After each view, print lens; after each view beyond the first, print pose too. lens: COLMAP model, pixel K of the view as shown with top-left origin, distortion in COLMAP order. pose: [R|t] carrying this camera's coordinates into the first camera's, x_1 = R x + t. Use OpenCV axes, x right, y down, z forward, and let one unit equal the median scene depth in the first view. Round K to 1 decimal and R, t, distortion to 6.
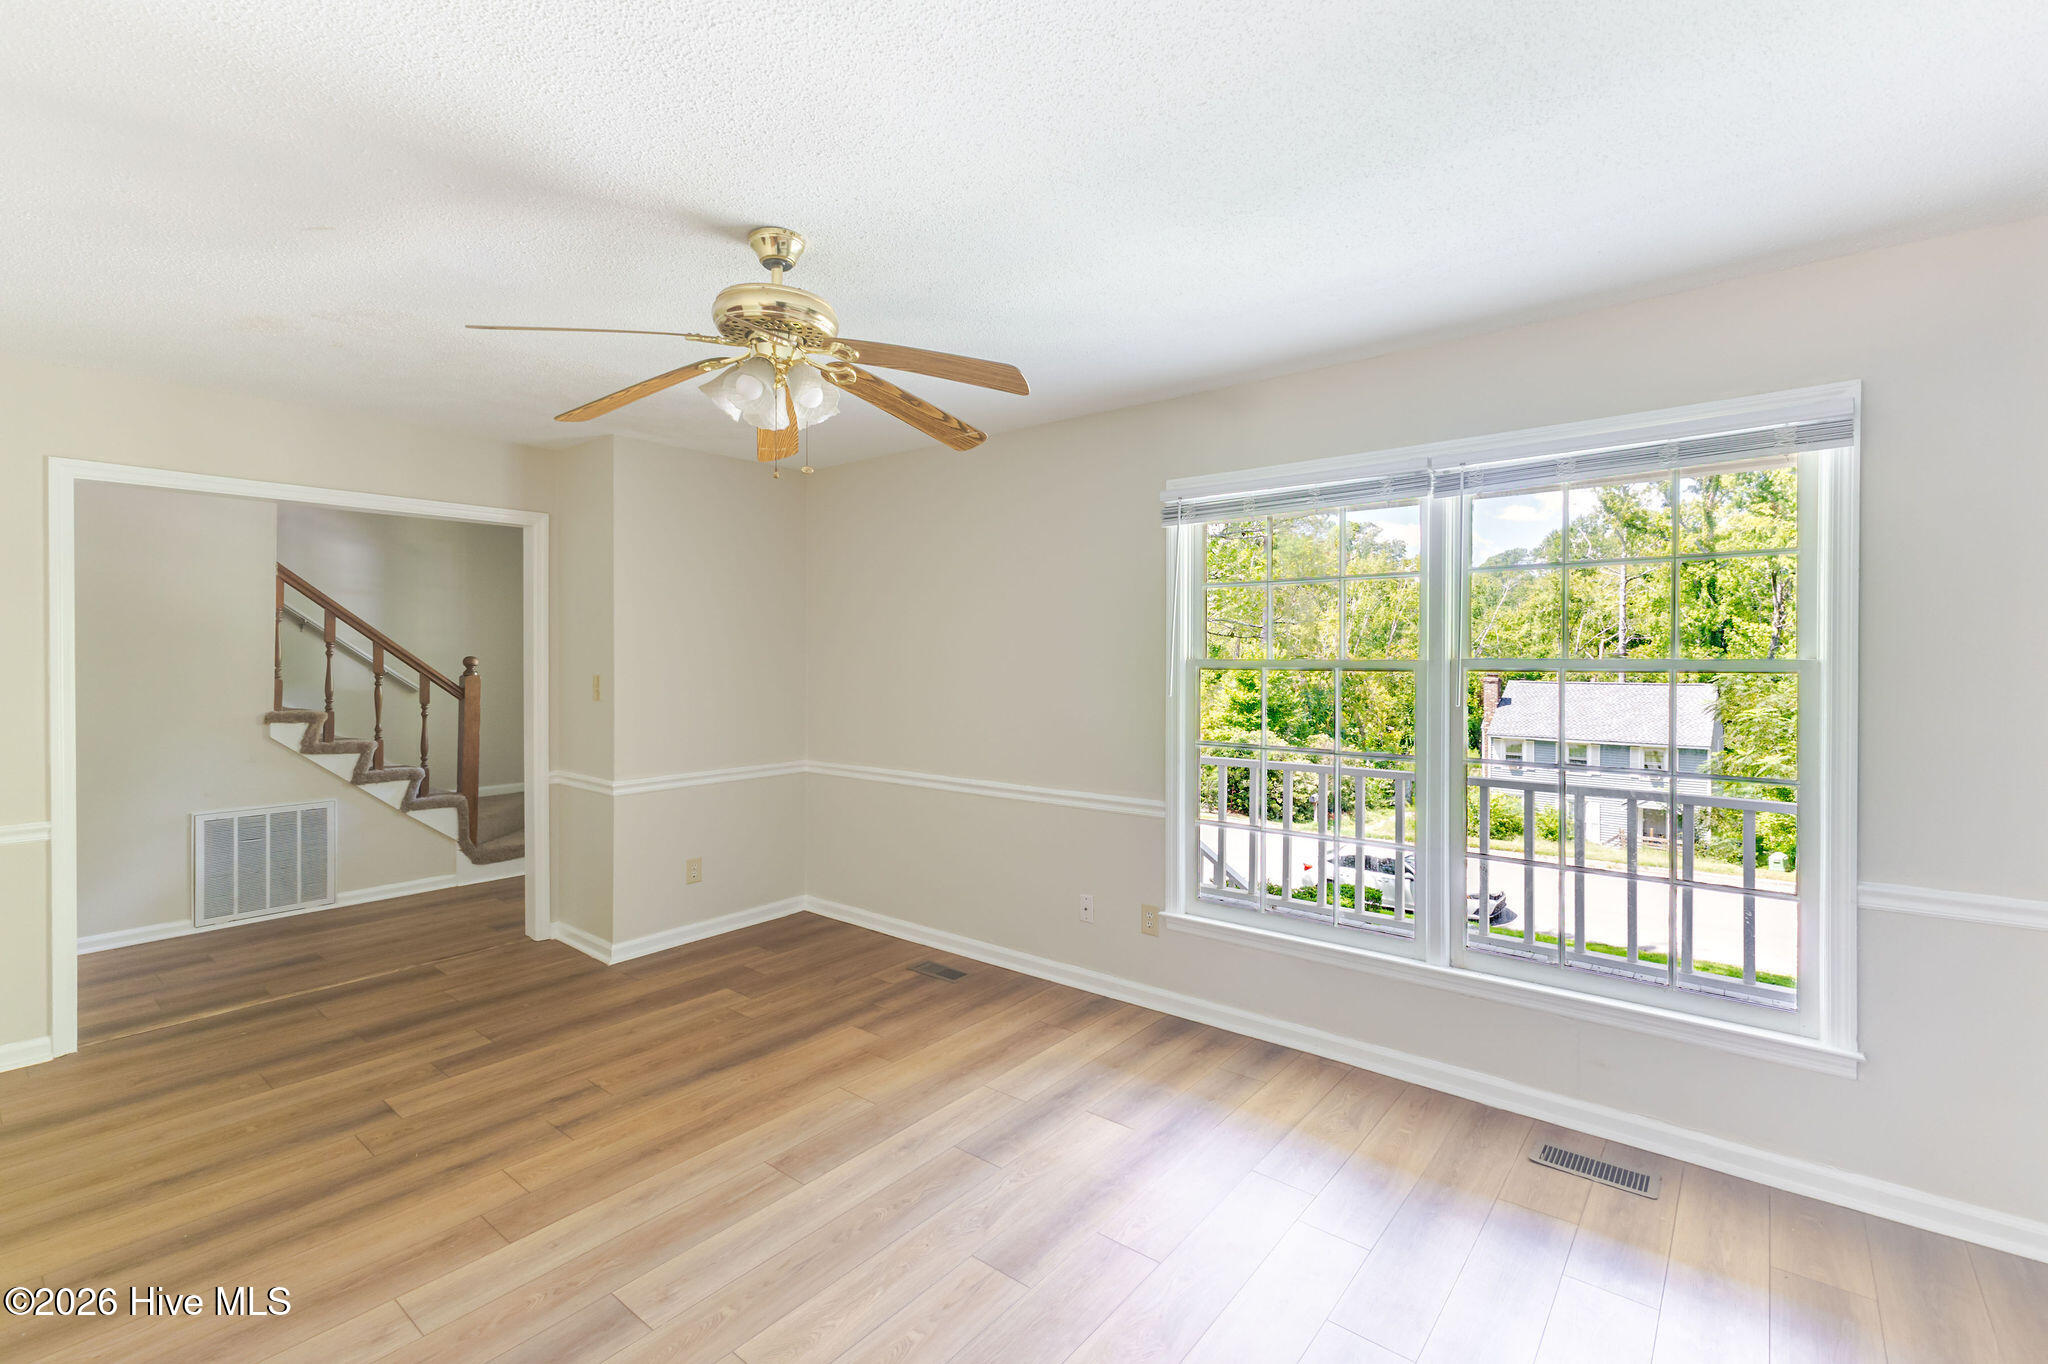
lens RADIAL K [[889.7, 0, 1023.0], [0, 889.7, 655.6], [0, 0, 1]] dist [0.014975, -0.004024]
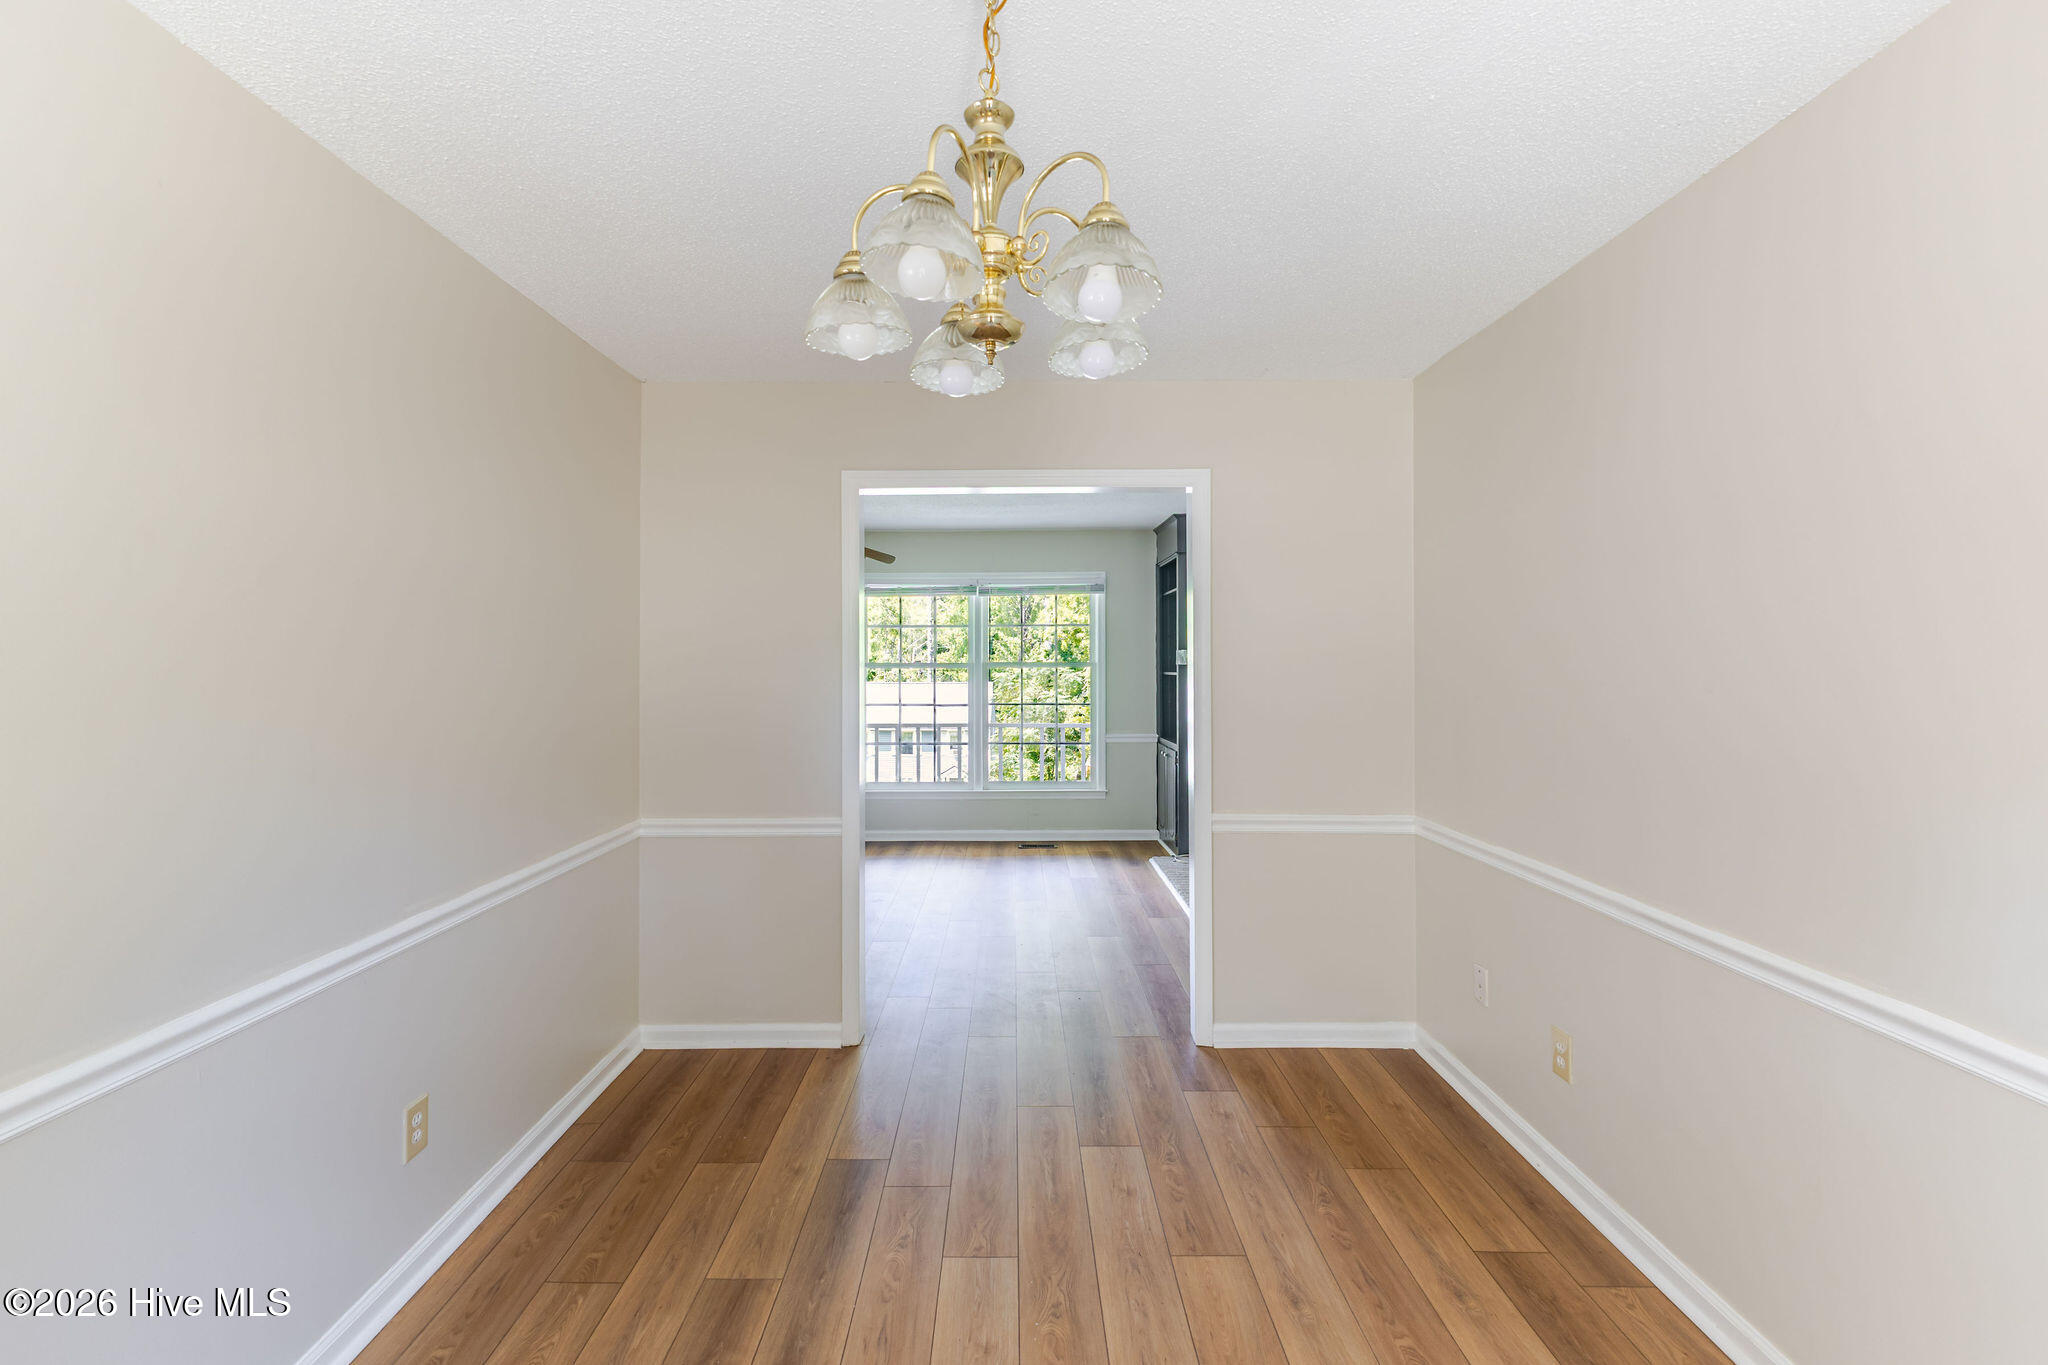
lens RADIAL K [[889.7, 0, 1020.6], [0, 889.7, 671.1], [0, 0, 1]] dist [0.014975, -0.004024]
pose [[0.765056, -0.009075, 0.643900, -0.102166], [0.001840, 0.999927, 0.011907, -0.000416], [-0.643961, -0.007925, 0.765017, -0.093279]]
